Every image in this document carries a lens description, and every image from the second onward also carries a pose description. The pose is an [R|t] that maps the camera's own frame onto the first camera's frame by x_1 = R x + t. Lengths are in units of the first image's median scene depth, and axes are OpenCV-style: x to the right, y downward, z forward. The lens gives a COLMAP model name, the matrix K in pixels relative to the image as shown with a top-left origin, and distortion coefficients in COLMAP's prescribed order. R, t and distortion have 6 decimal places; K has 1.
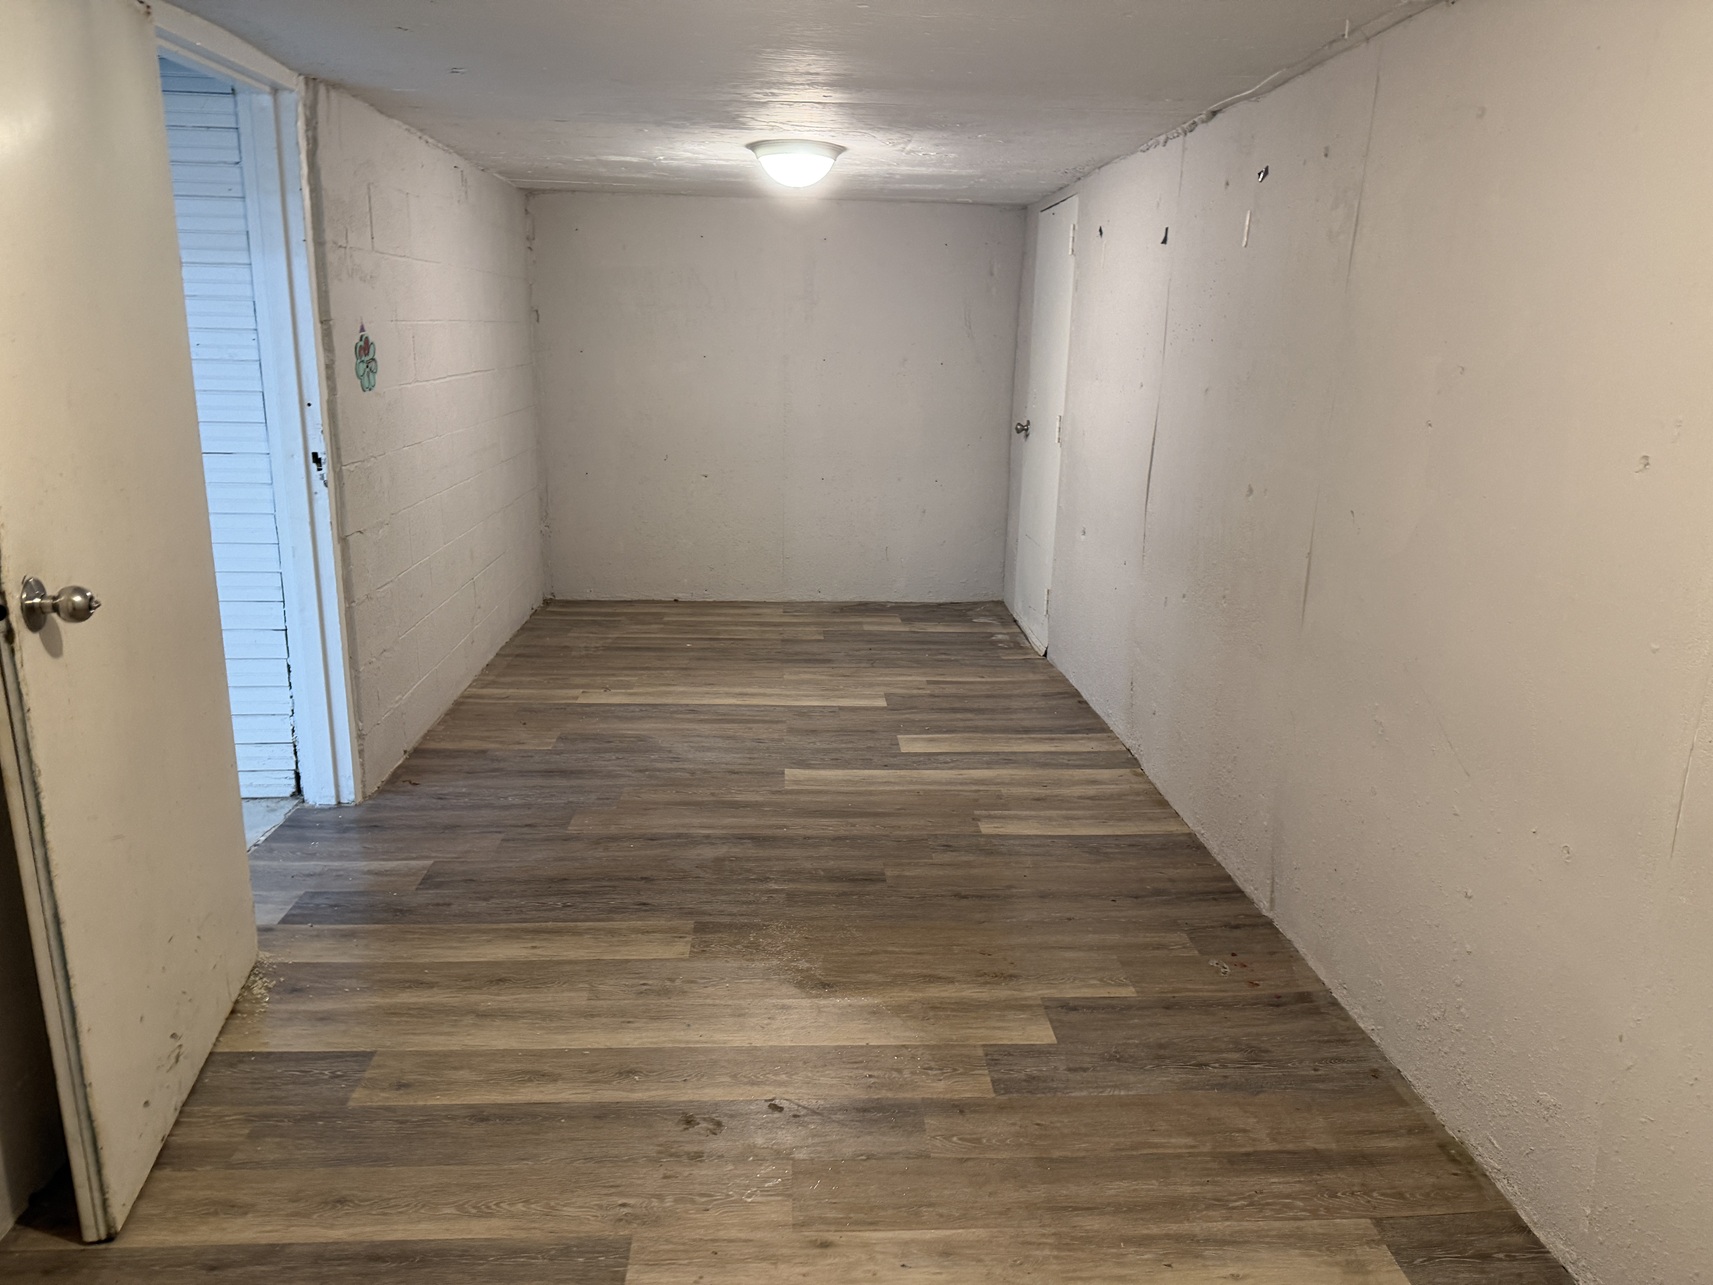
lens RADIAL K [[1197.0, 0, 862.9], [0, 1197.0, 640.1], [0, 0, 1]] dist [0.063194, -0.077165]
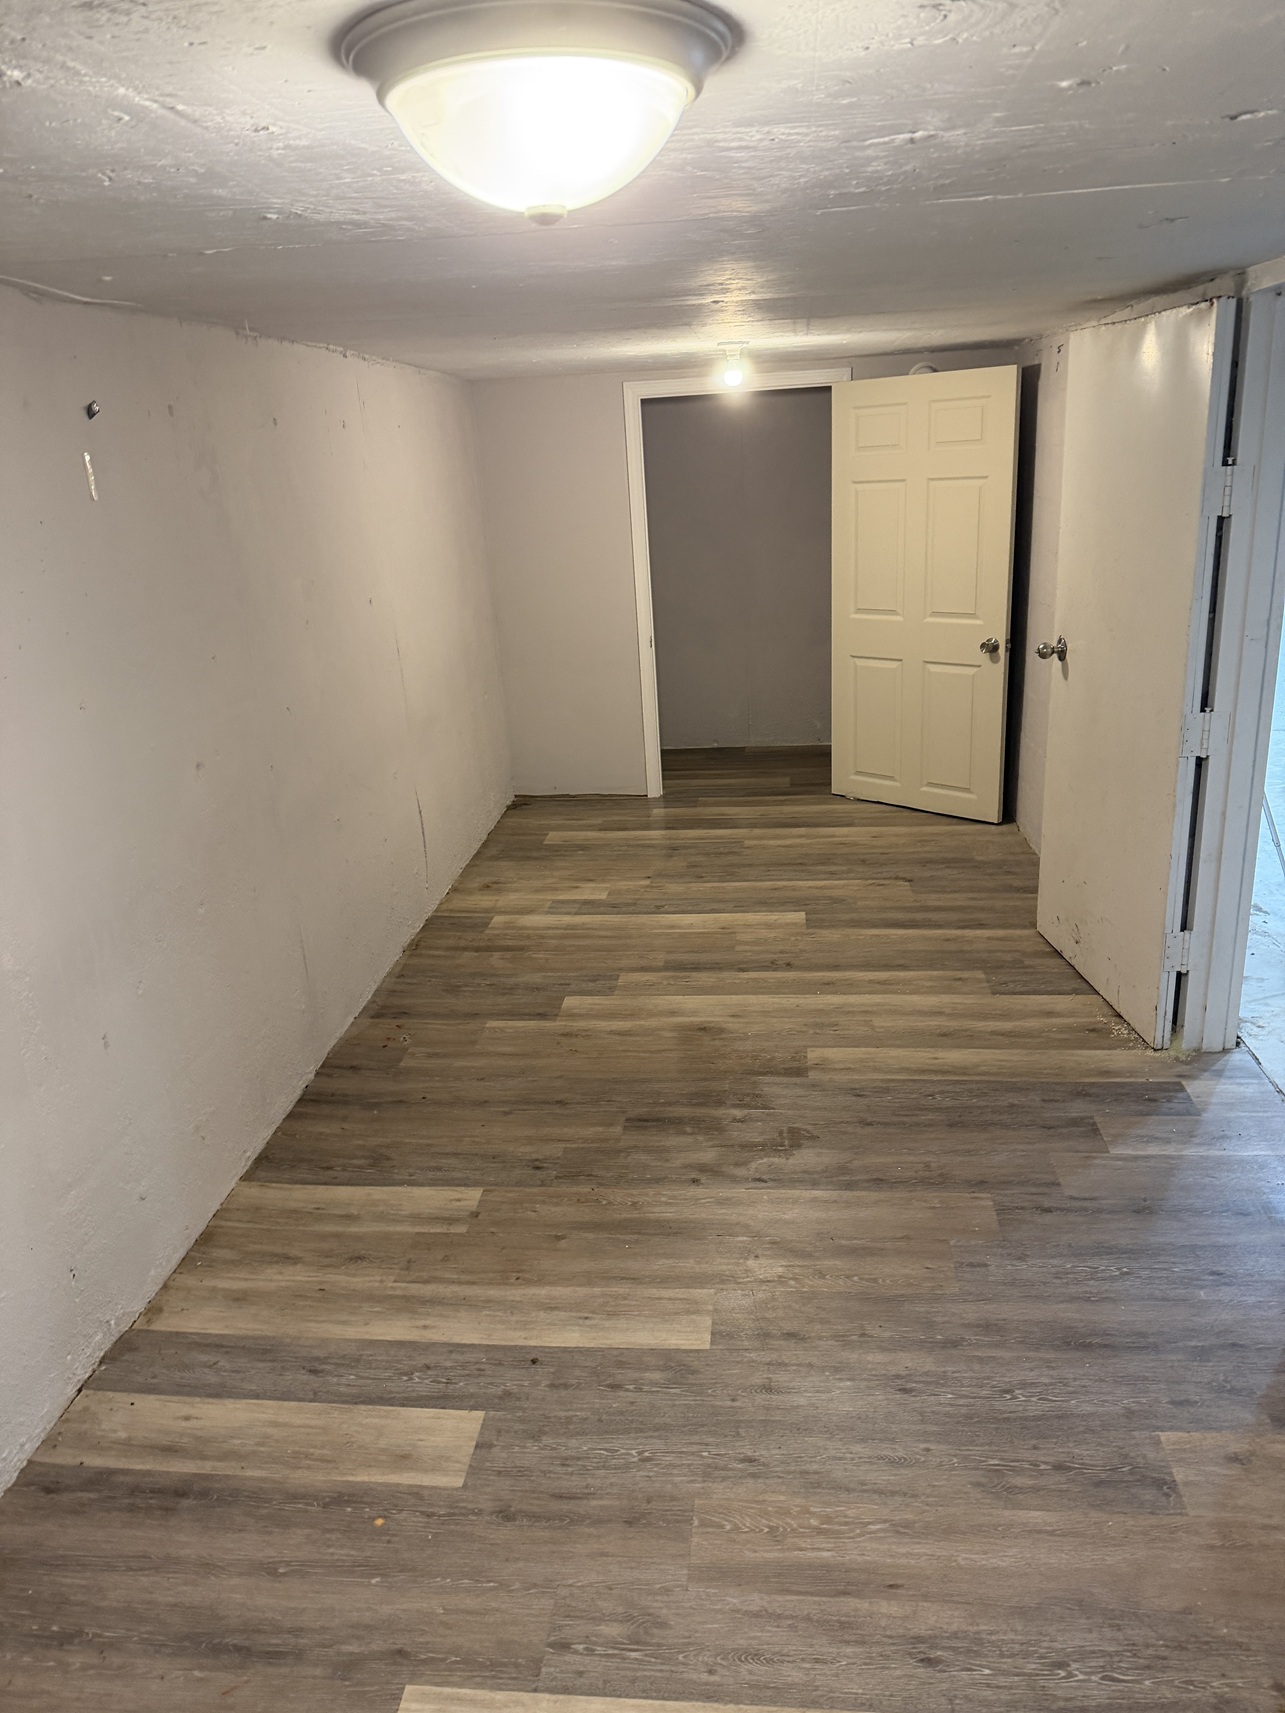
lens RADIAL K [[1197.0, 0, 640.4], [0, 1197.0, 857.4], [0, 0, 1]] dist [0.063194, -0.077165]
pose [[-0.984664, -0.027246, 0.172322, -0.171247], [0.071506, 0.837926, 0.541079, -0.560648], [-0.159135, 0.545103, -0.823128, 1.821043]]
